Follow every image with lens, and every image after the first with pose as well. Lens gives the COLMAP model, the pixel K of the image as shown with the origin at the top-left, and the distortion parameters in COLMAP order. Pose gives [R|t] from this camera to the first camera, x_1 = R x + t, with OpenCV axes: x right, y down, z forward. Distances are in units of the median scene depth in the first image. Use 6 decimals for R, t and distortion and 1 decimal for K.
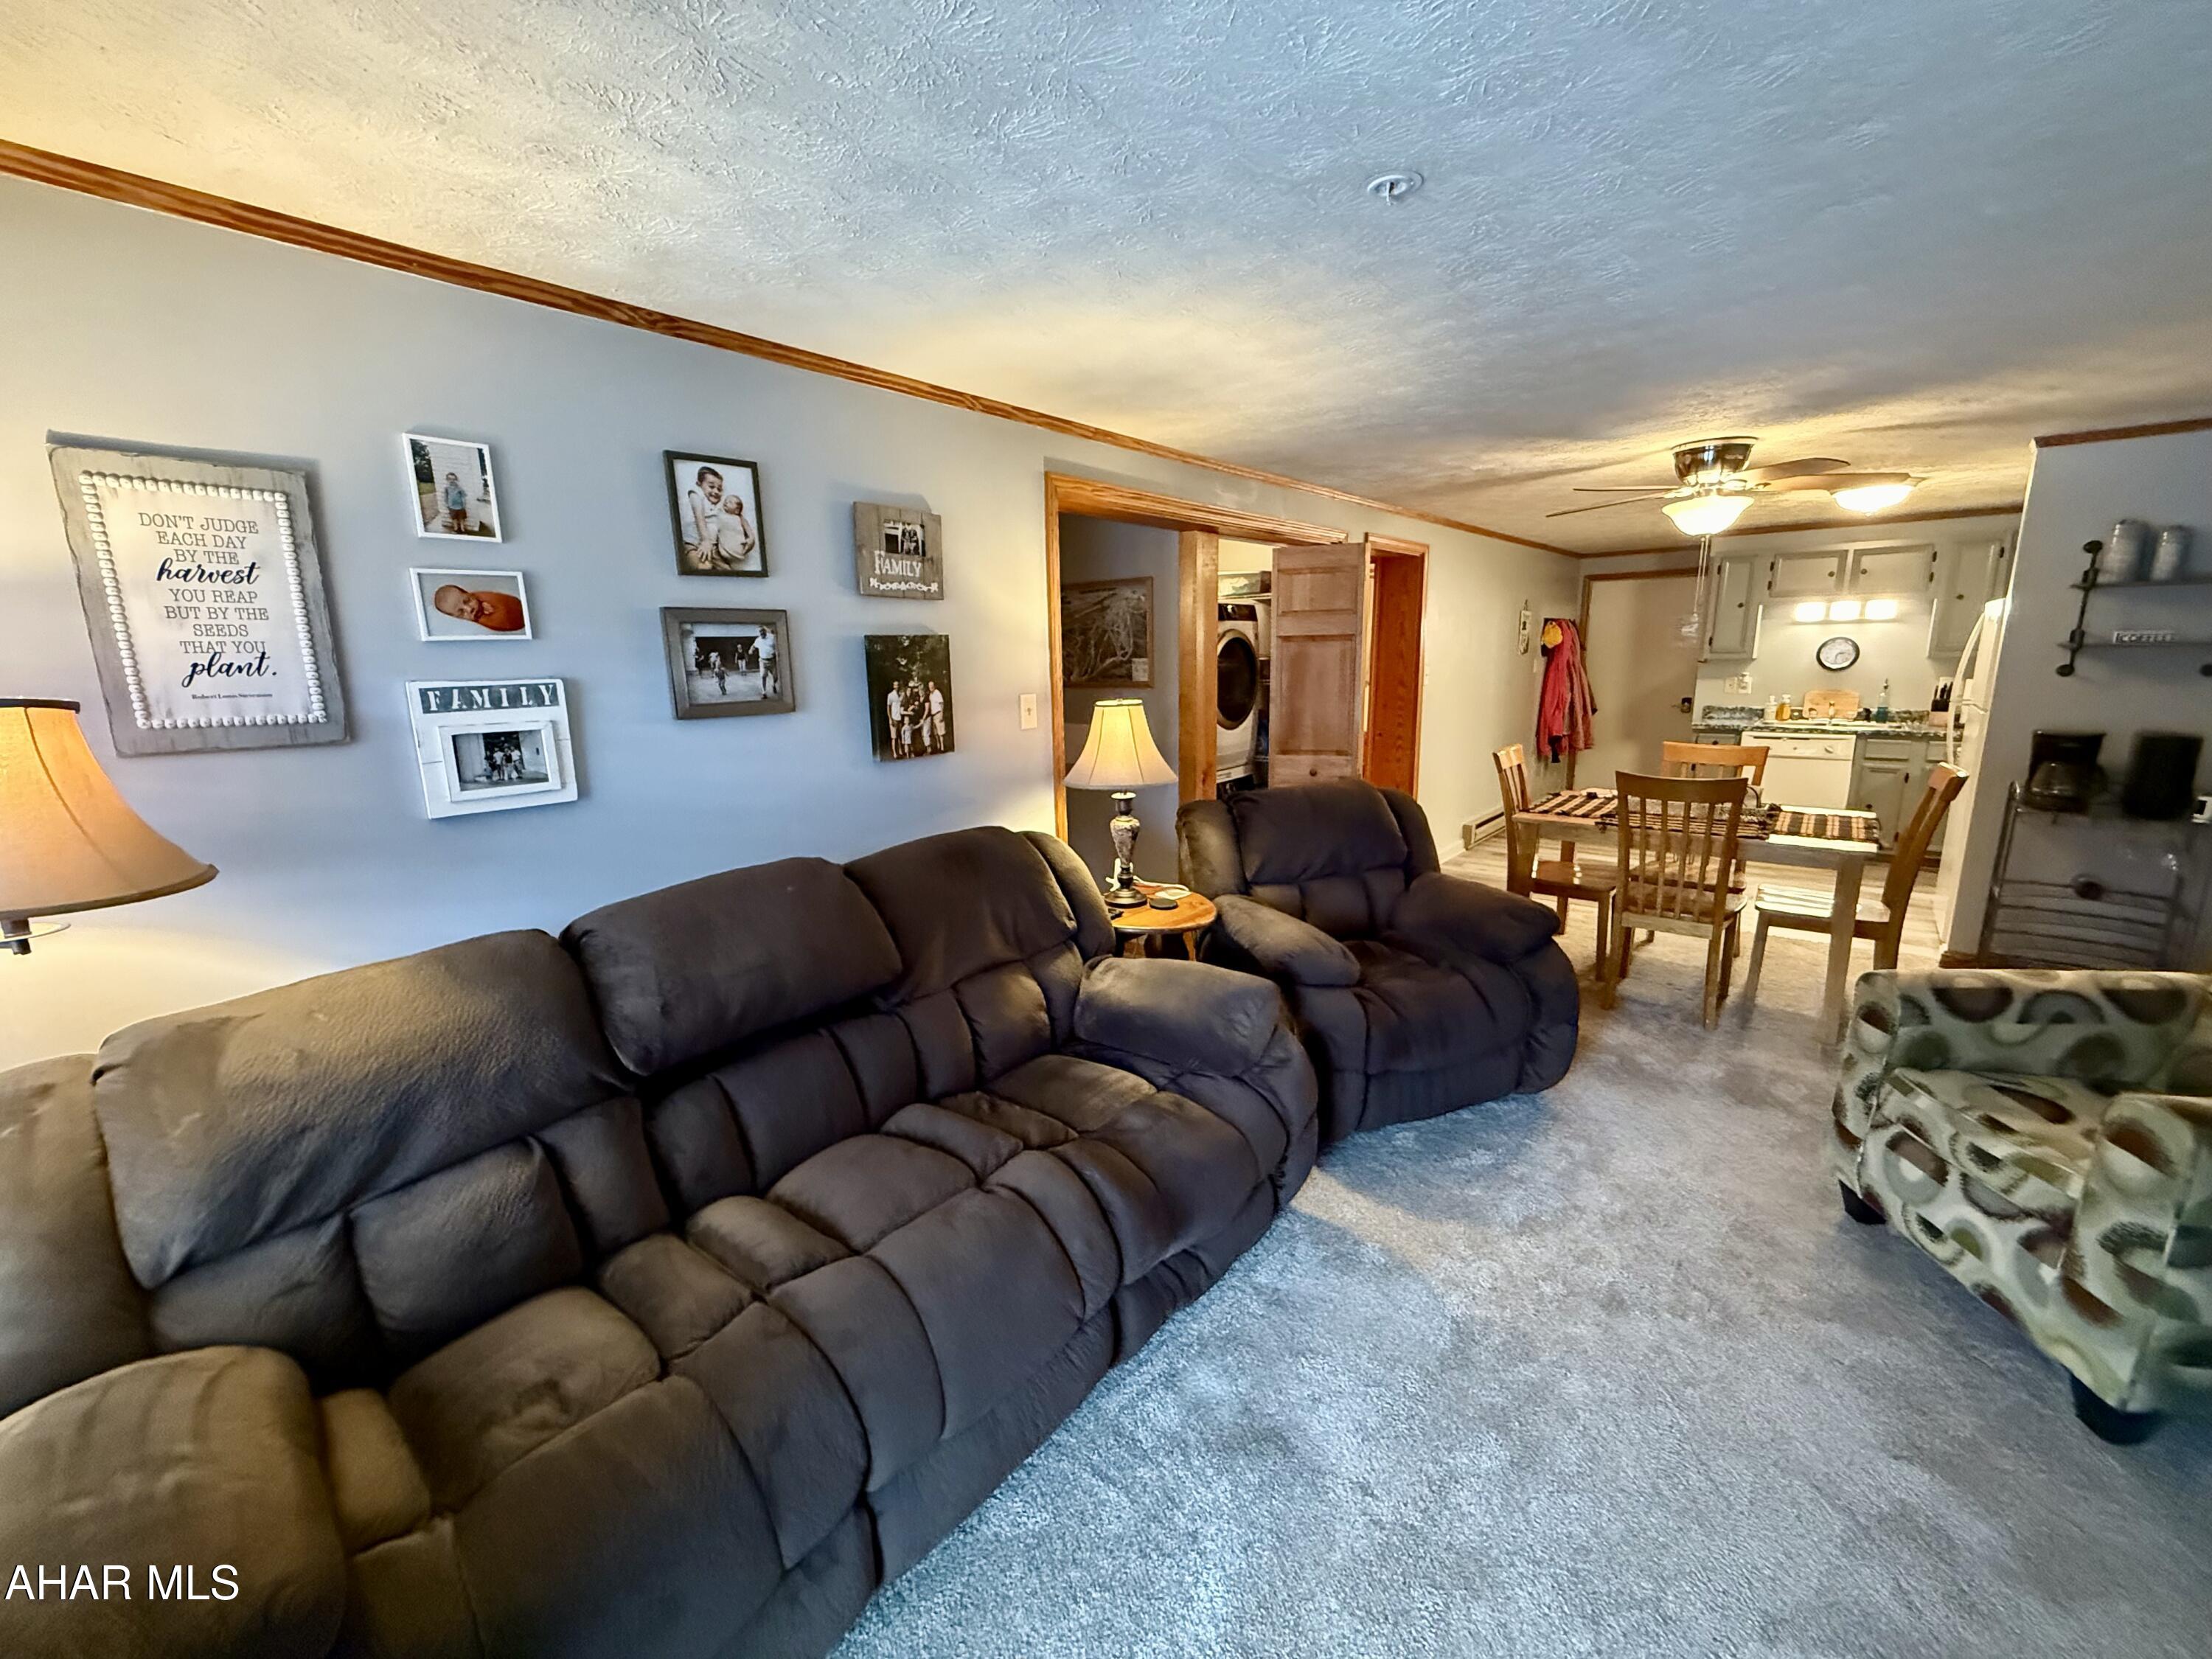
lens RADIAL K [[880.9, 0, 1104.7], [0, 880.9, 827.4], [0, 0, 1]] dist [0.003589, 0.000511]
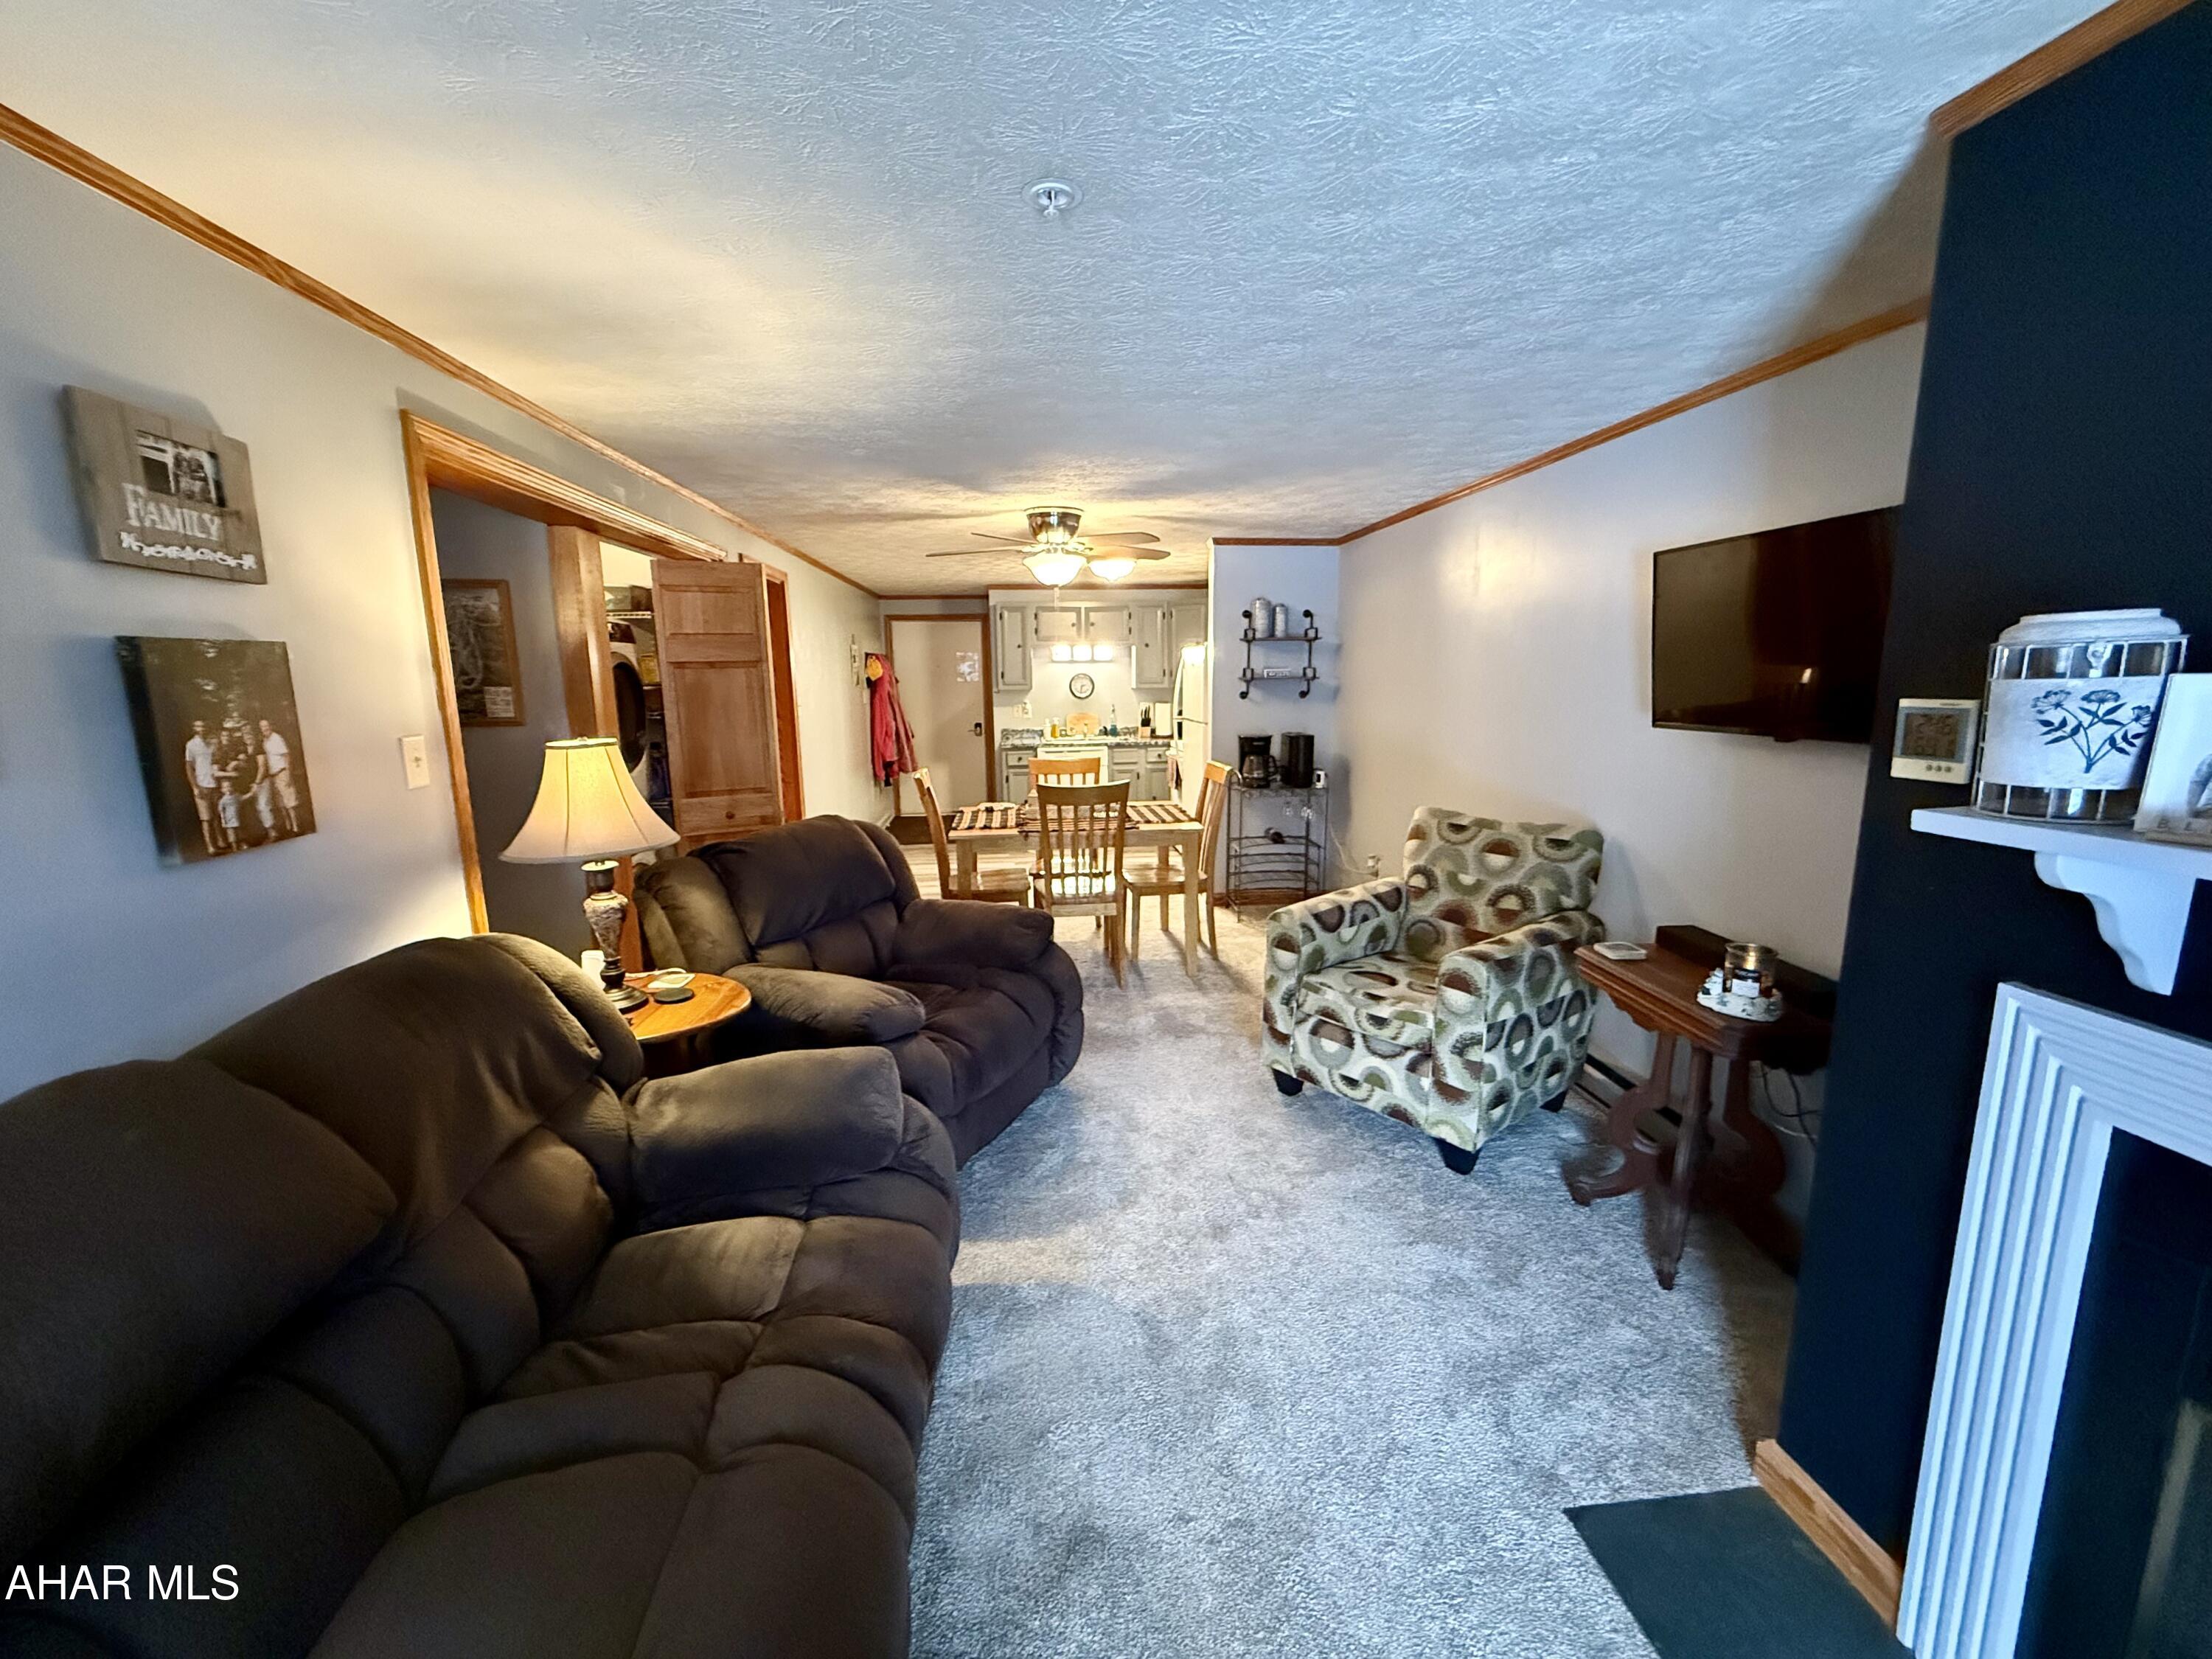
lens RADIAL K [[880.9, 0, 1106.0], [0, 880.9, 826.8], [0, 0, 1]] dist [0.003589, 0.000511]
pose [[0.697732, -0.112619, 0.707451, -0.223123], [0.140136, 0.989943, 0.019378, -0.025244], [-0.702518, 0.085619, 0.706497, 0.180666]]
